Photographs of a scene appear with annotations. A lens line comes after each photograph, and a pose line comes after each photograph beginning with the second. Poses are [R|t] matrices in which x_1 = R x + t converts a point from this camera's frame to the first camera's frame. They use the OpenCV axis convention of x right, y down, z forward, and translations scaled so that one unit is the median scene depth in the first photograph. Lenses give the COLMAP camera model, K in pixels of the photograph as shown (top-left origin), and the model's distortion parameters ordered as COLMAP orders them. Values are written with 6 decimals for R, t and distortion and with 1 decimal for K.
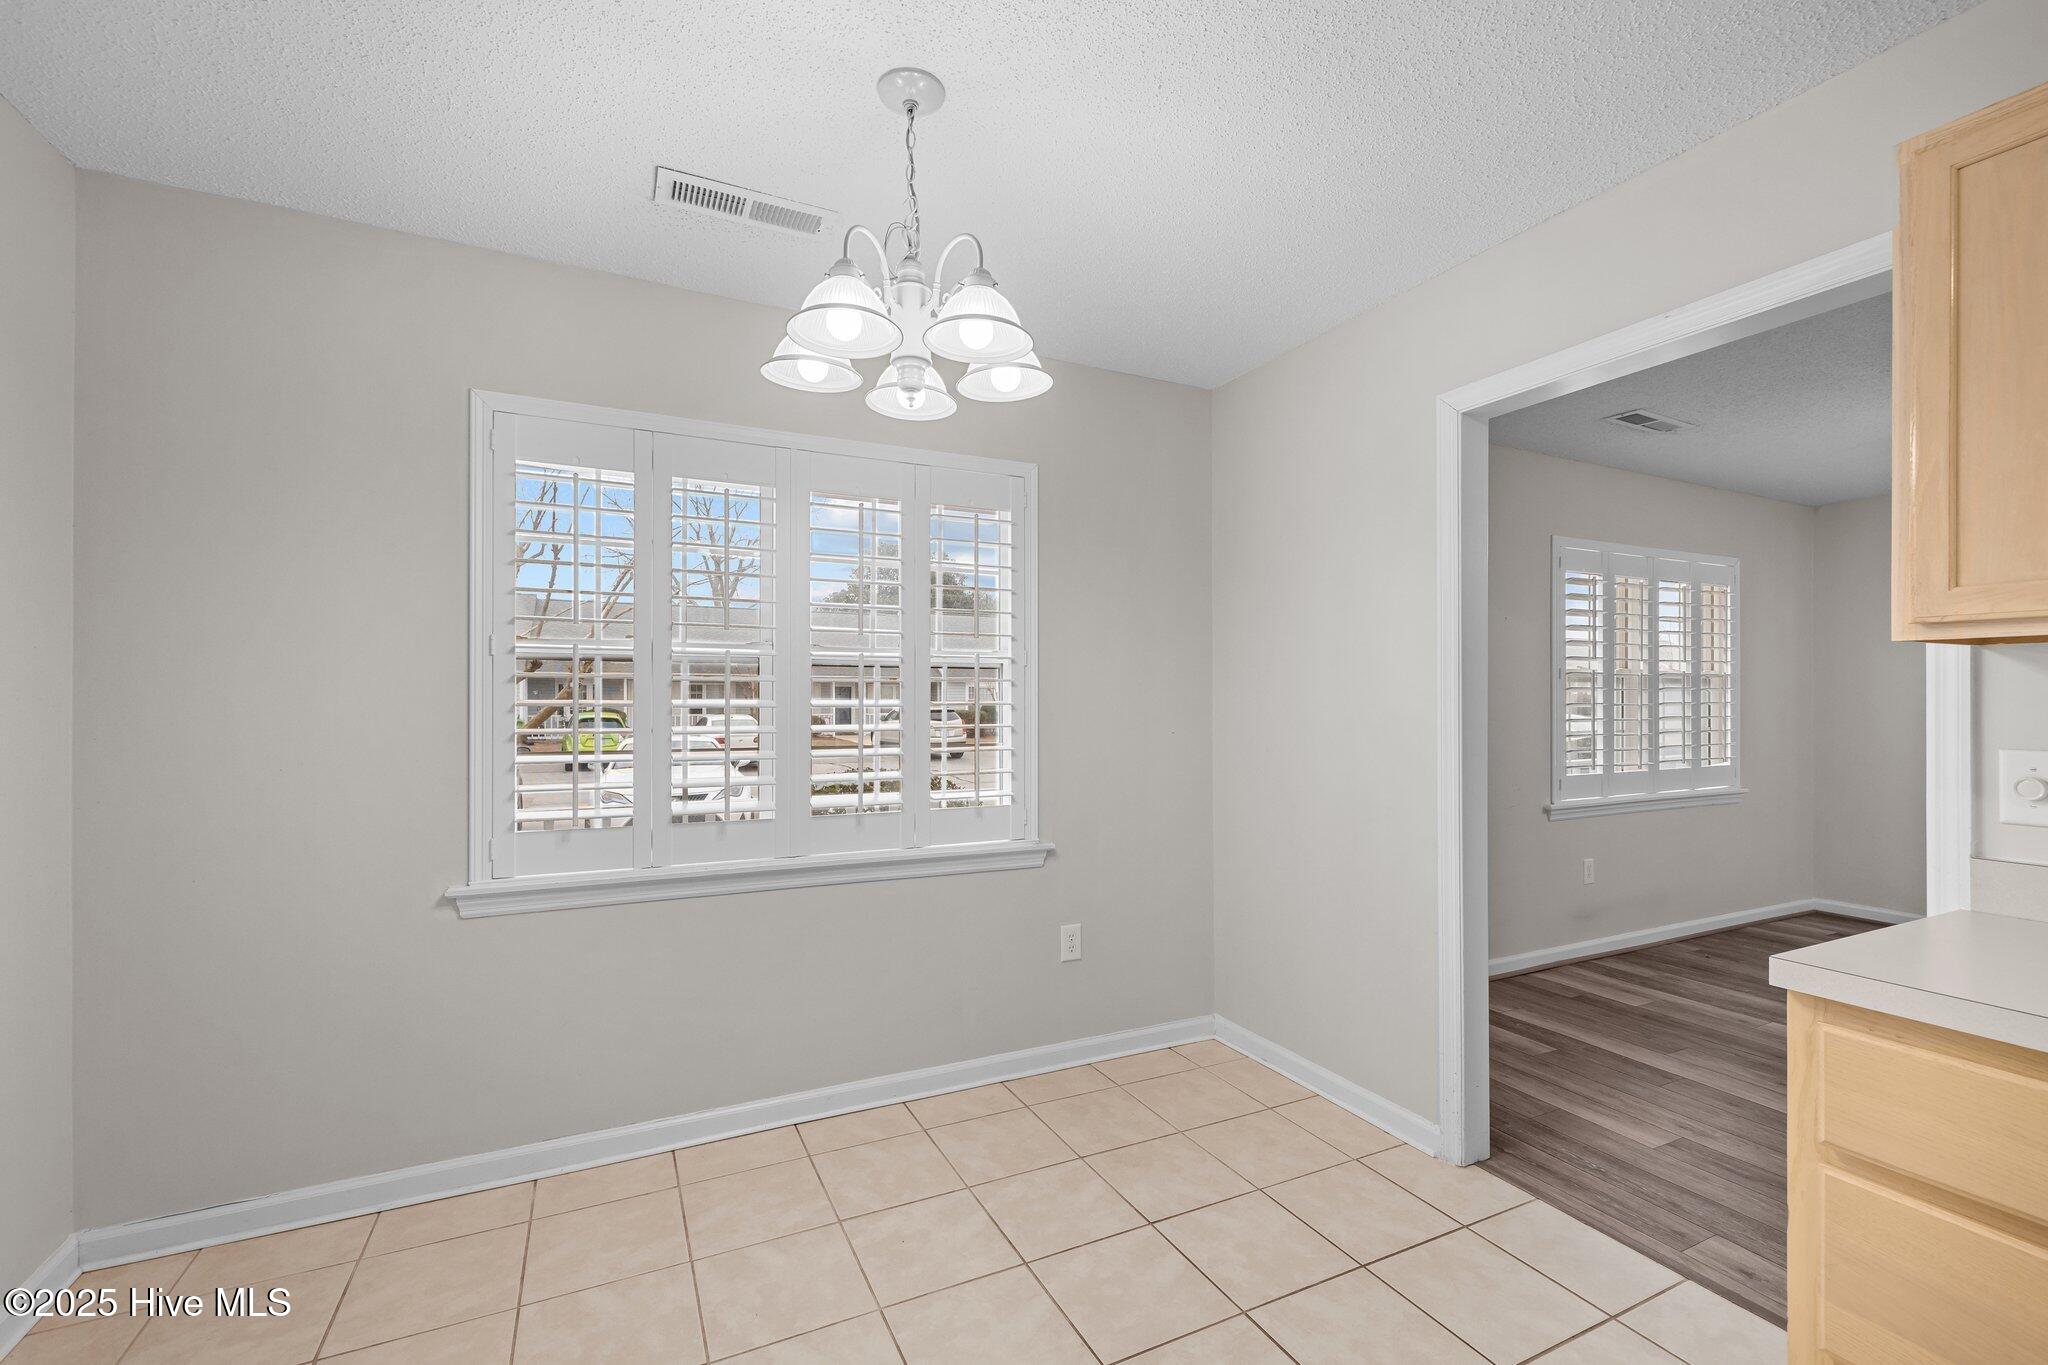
lens RADIAL K [[865.7, 0, 1019.5], [0, 865.7, 690.5], [0, 0, 1]] dist [-0.000638, -0.000508]
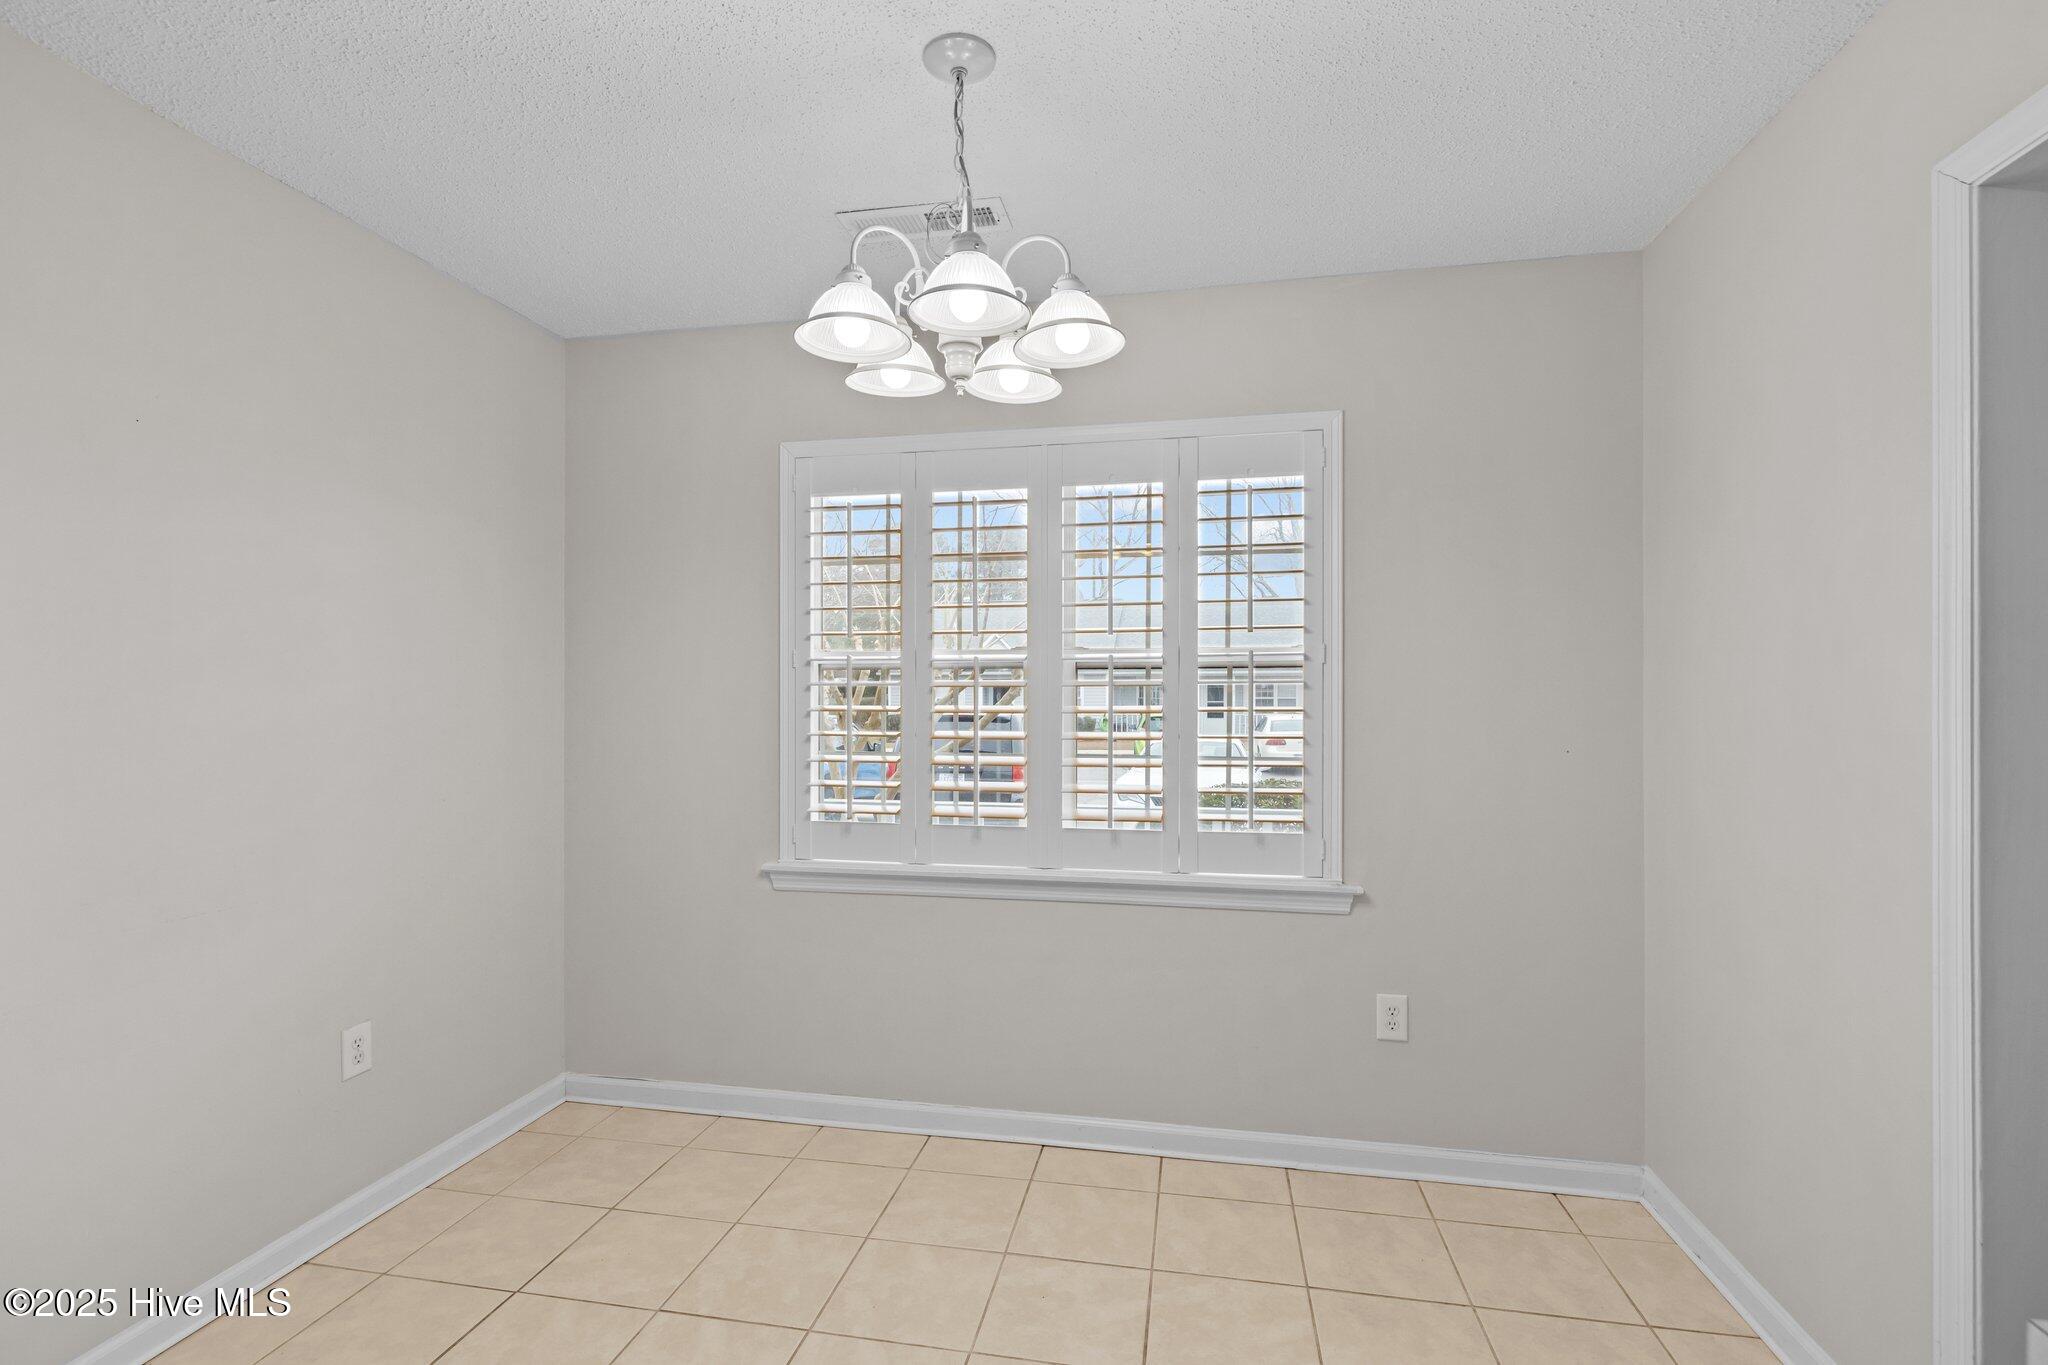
lens RADIAL K [[921.7, 0, 1023.8], [0, 921.7, 690.6], [0, 0, 1]] dist [-0.008334, 0.001454]
pose [[0.803744, -0.010230, -0.594887, 0.363454], [0.005721, 0.999939, -0.009466, 0.003205], [0.594948, 0.004205, 0.803753, 0.170693]]
